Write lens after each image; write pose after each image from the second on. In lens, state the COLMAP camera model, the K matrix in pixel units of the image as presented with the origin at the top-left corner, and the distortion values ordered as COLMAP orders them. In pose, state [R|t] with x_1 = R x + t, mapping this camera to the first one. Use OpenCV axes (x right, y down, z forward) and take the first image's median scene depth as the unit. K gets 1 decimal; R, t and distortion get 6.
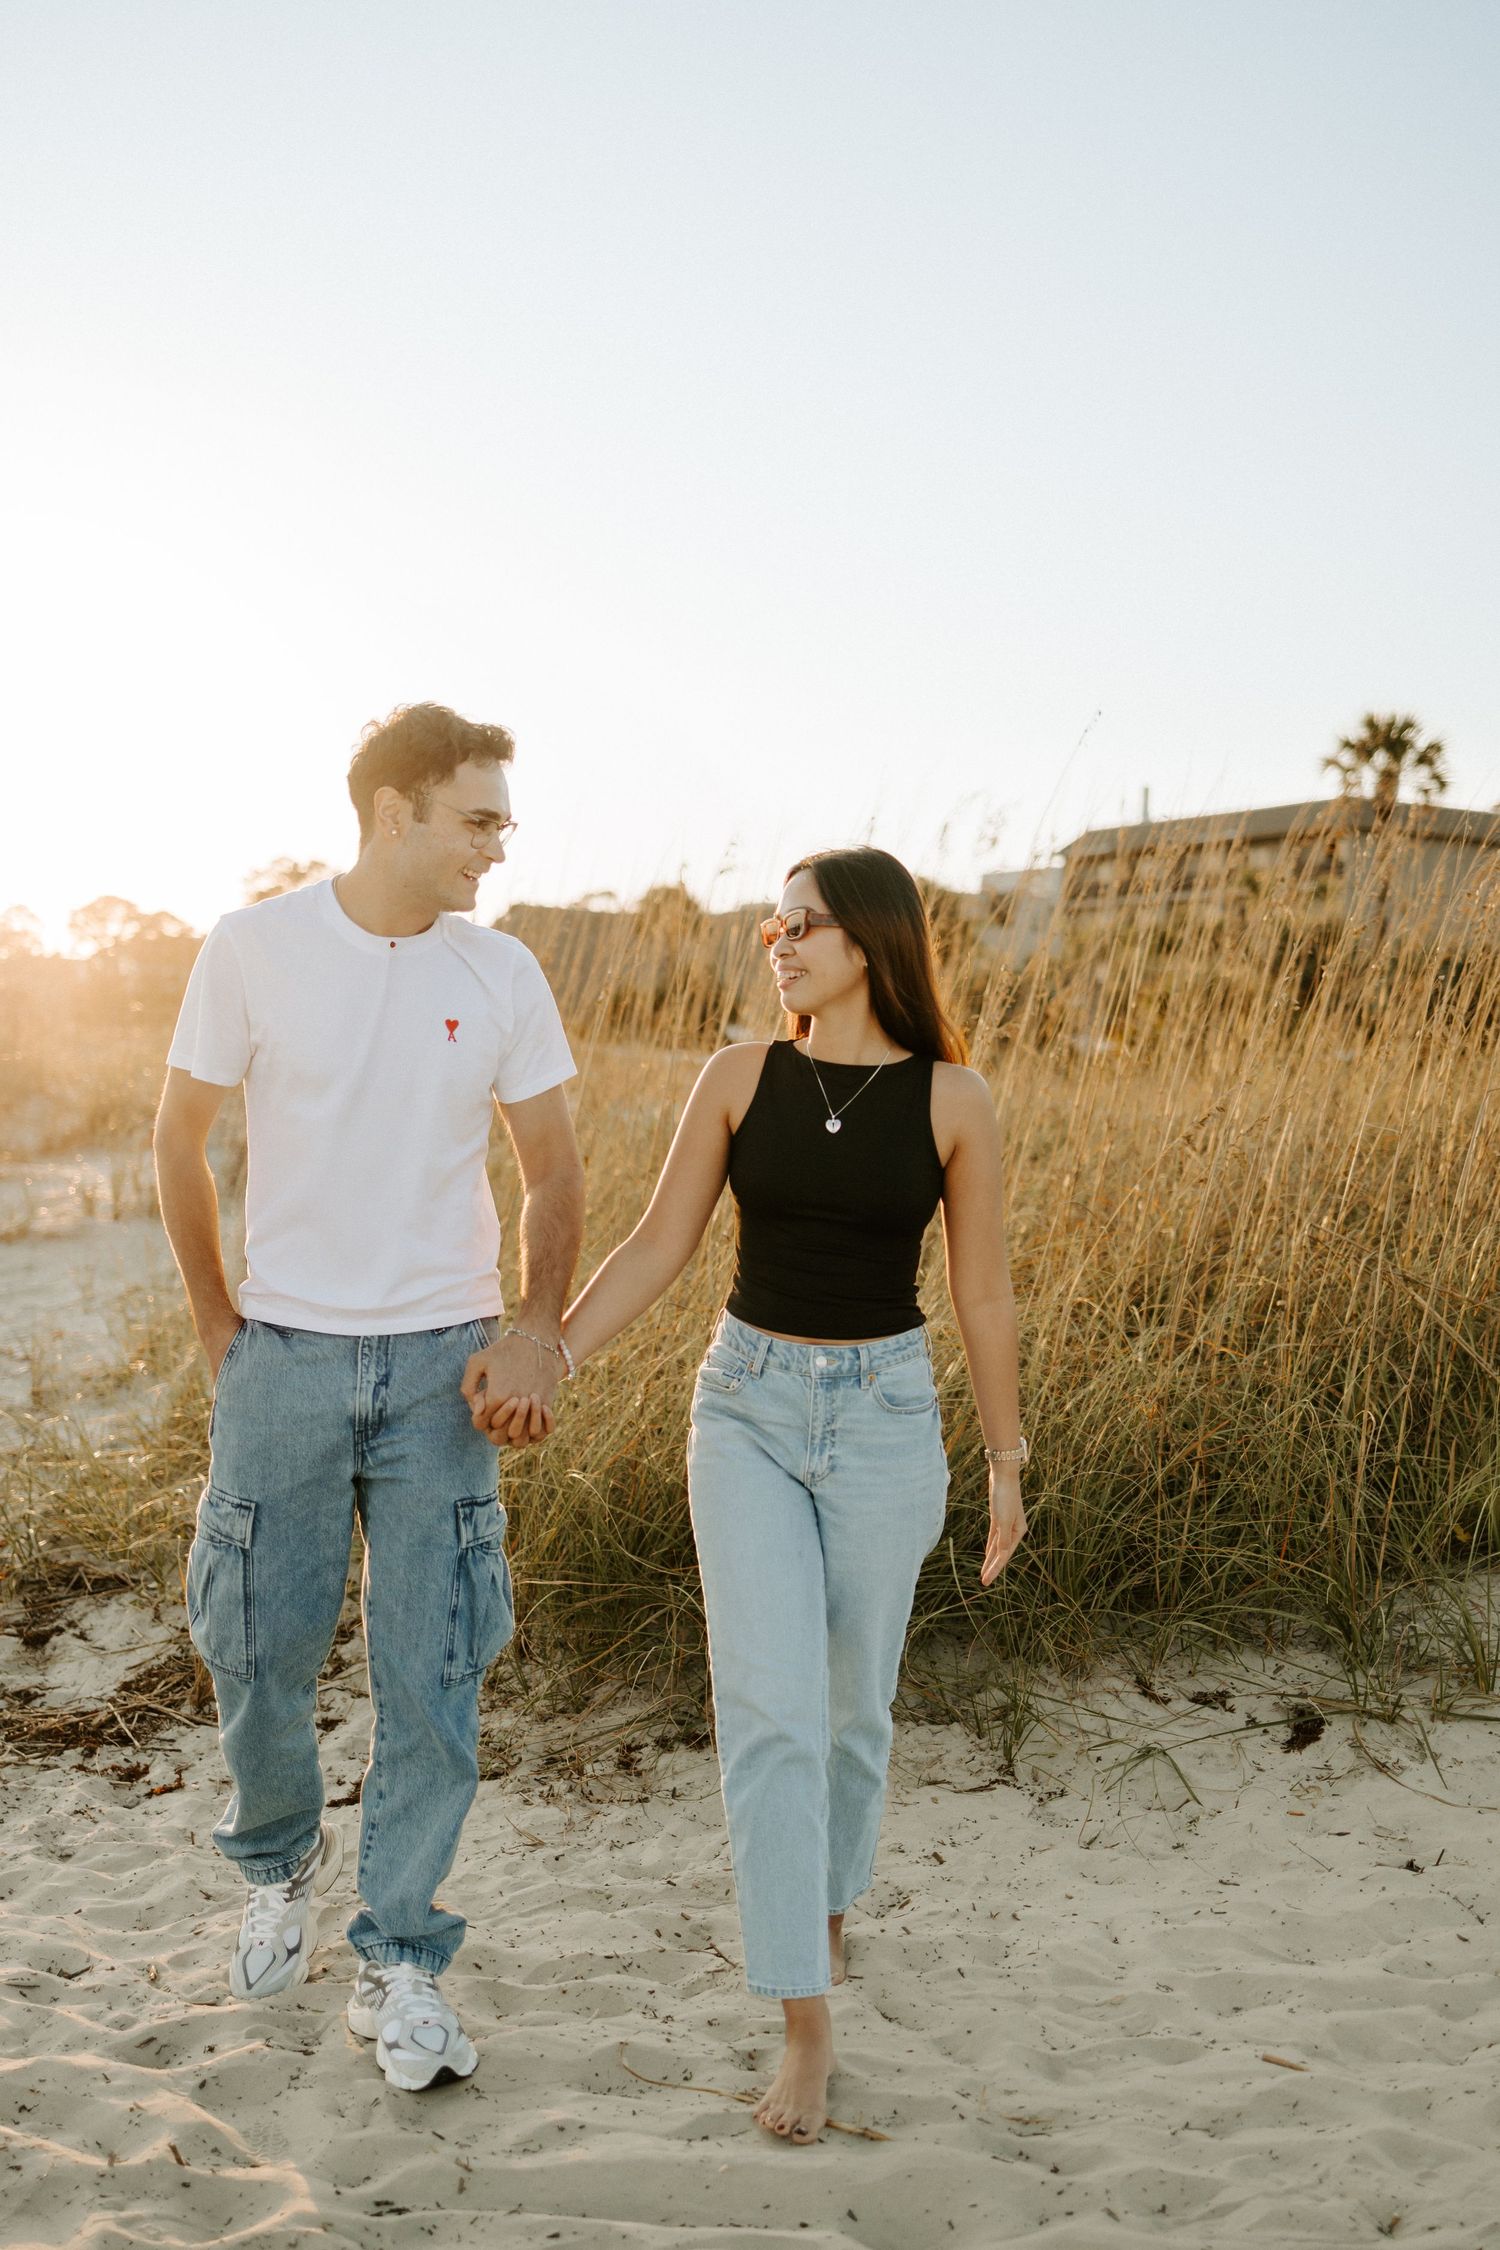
lens RADIAL K [[3571.6, 0, 418.8], [0, 3571.6, 1118.0], [0, 0, 1]] dist [0.052594, -0.263749]
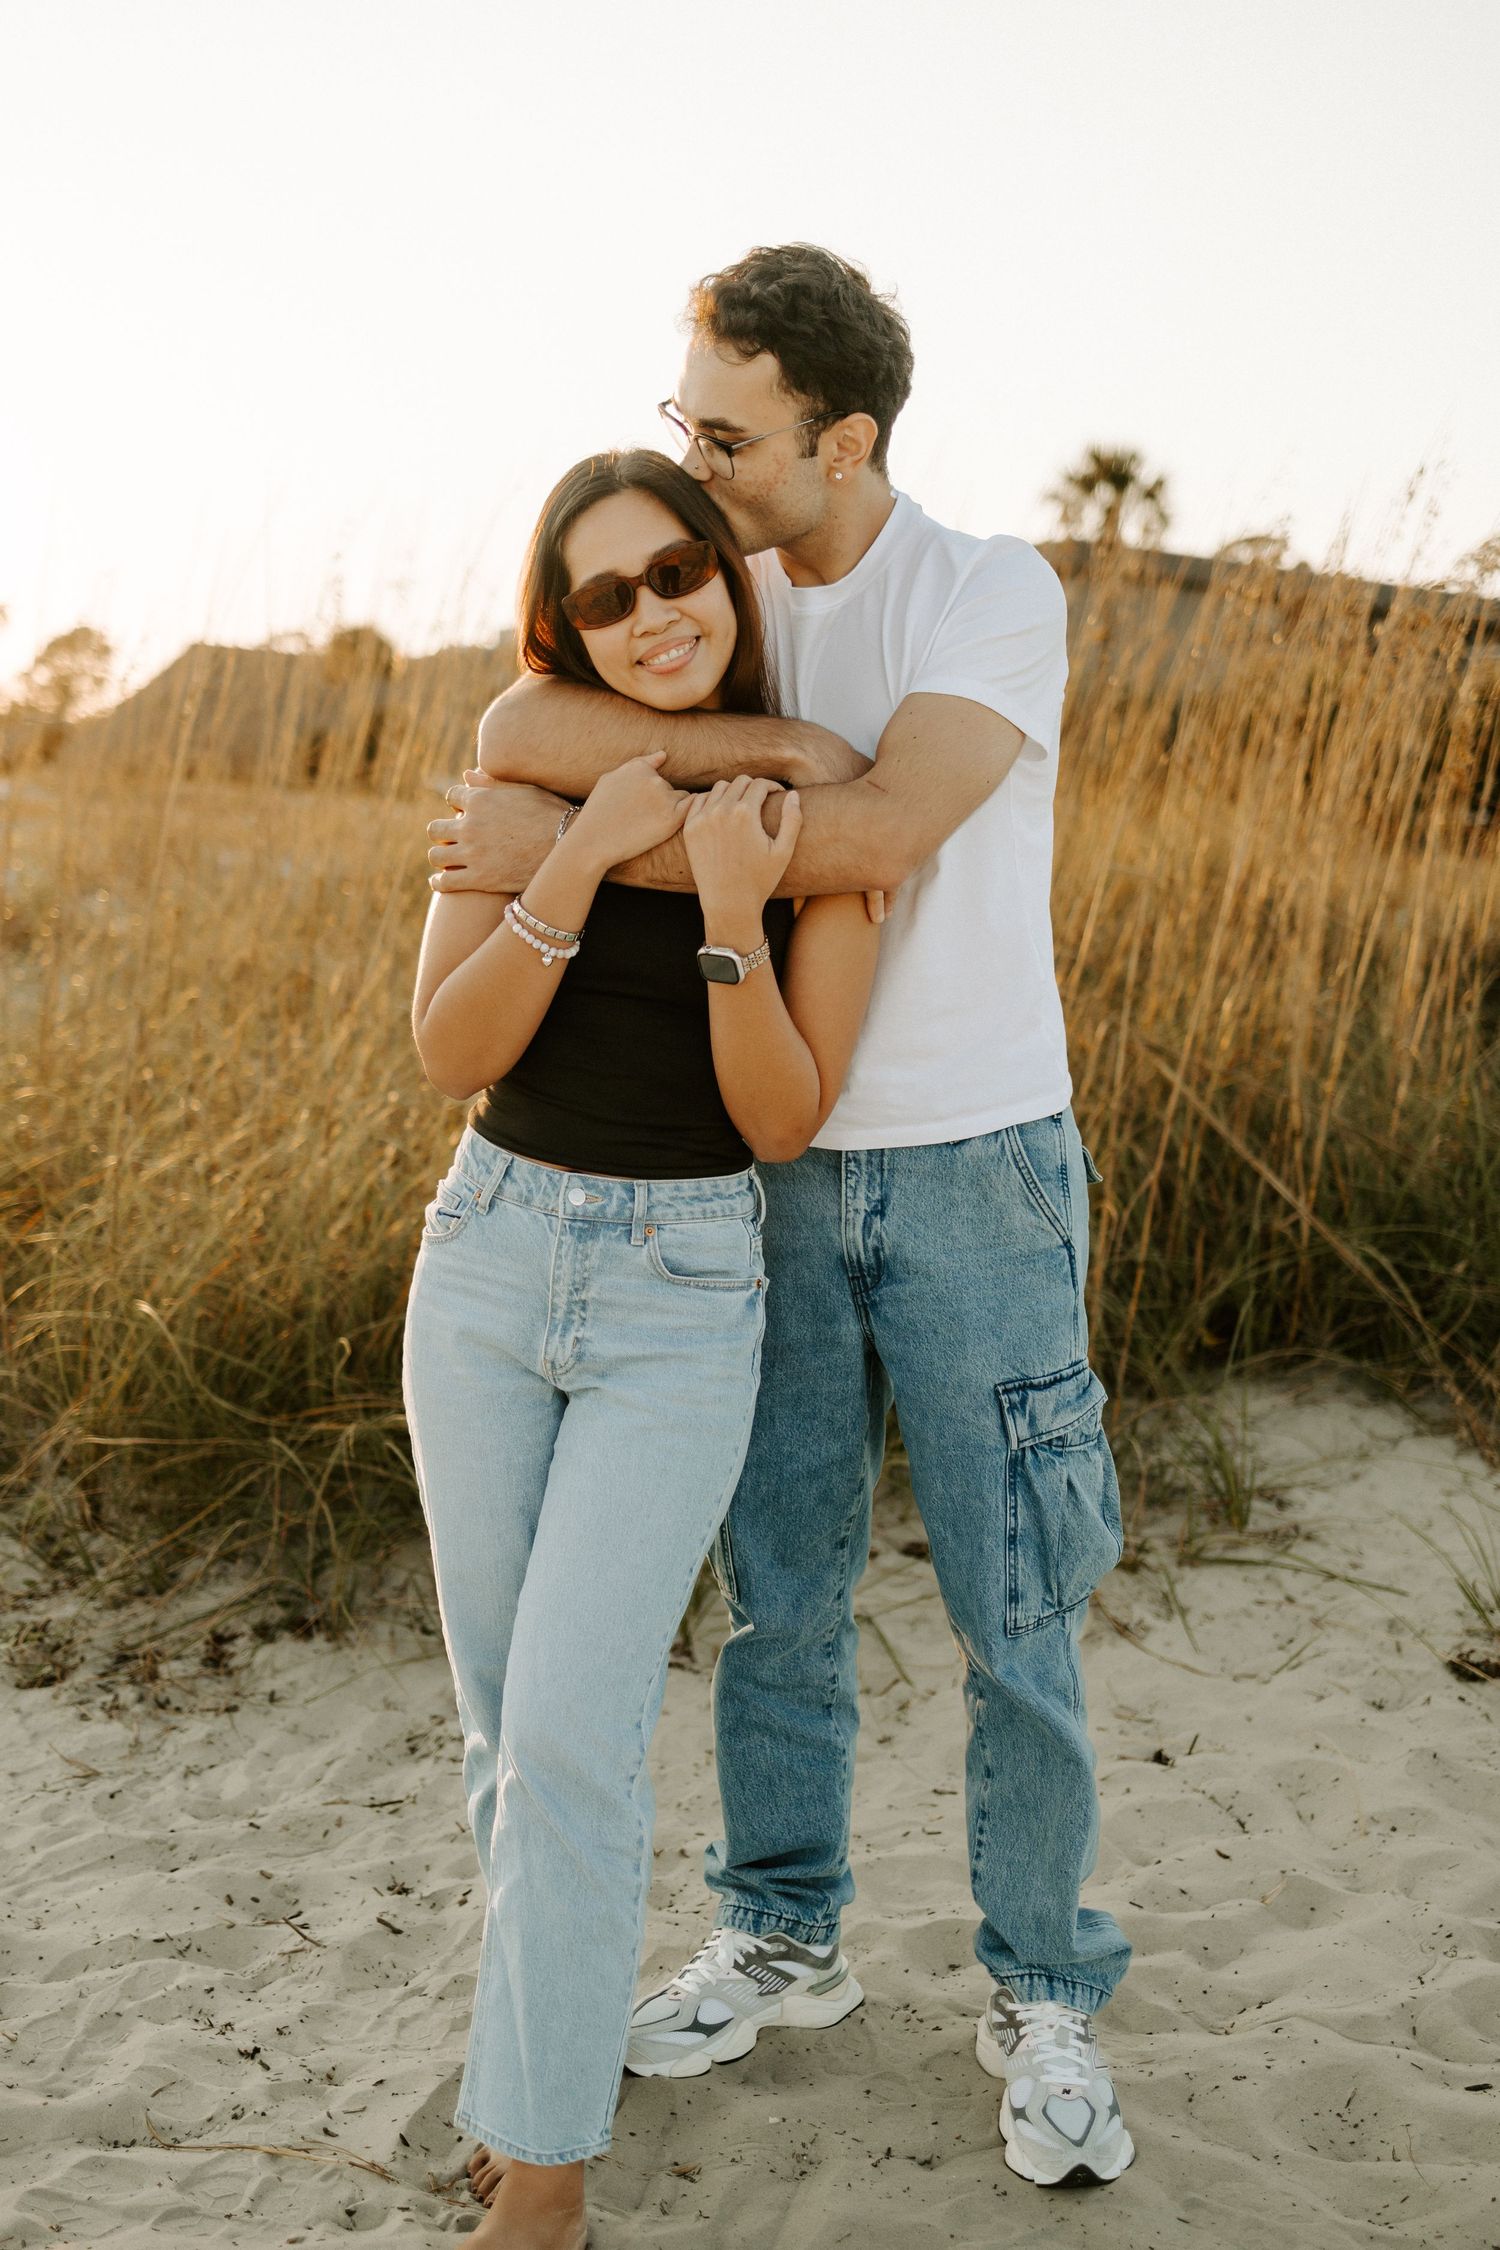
lens RADIAL K [[3588.0, 0, 654.8], [0, 3588.0, 1124.5], [0, 0, 1]] dist [-0.145099, 0.018801]
pose [[0.990143, -0.013184, 0.139439, 0.044340], [0.003655, 0.997653, 0.068376, 0.005215], [-0.140013, -0.067193, 0.987867, 0.194069]]
